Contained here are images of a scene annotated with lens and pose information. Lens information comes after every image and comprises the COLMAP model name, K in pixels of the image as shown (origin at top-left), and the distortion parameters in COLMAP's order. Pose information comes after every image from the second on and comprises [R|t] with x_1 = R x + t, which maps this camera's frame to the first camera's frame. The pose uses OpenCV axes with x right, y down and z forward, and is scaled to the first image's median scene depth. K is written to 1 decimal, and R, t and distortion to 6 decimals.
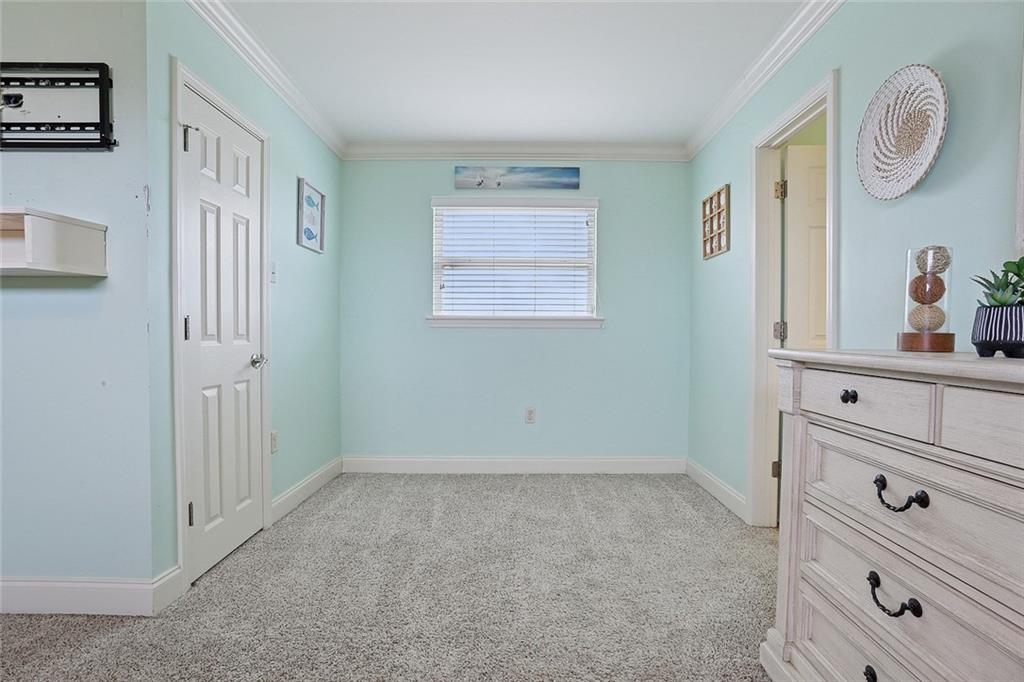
lens RADIAL K [[503.8, 0, 516.9], [0, 503.8, 343.1], [0, 0, 1]] dist [-0.006018, 0.000584]
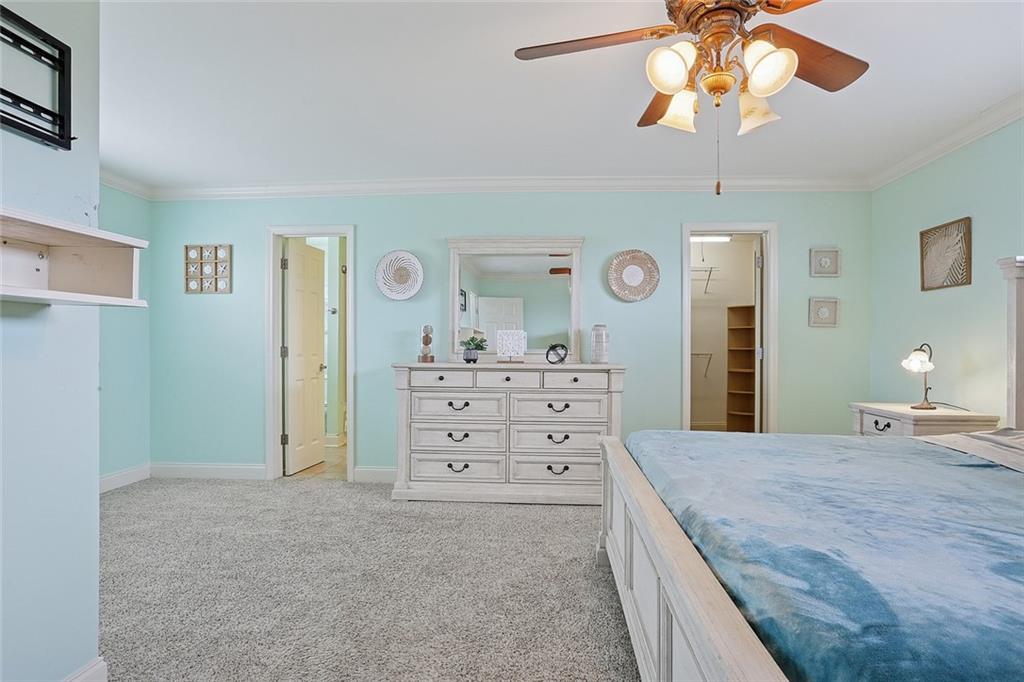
lens RADIAL K [[503.8, 0, 516.3], [0, 503.8, 343.3], [0, 0, 1]] dist [-0.006018, 0.000584]
pose [[0.081930, 0.000610, 0.996638, -1.576297], [0.011645, 0.999931, -0.001569, -0.062537], [-0.996570, 0.011735, 0.081918, 0.205714]]
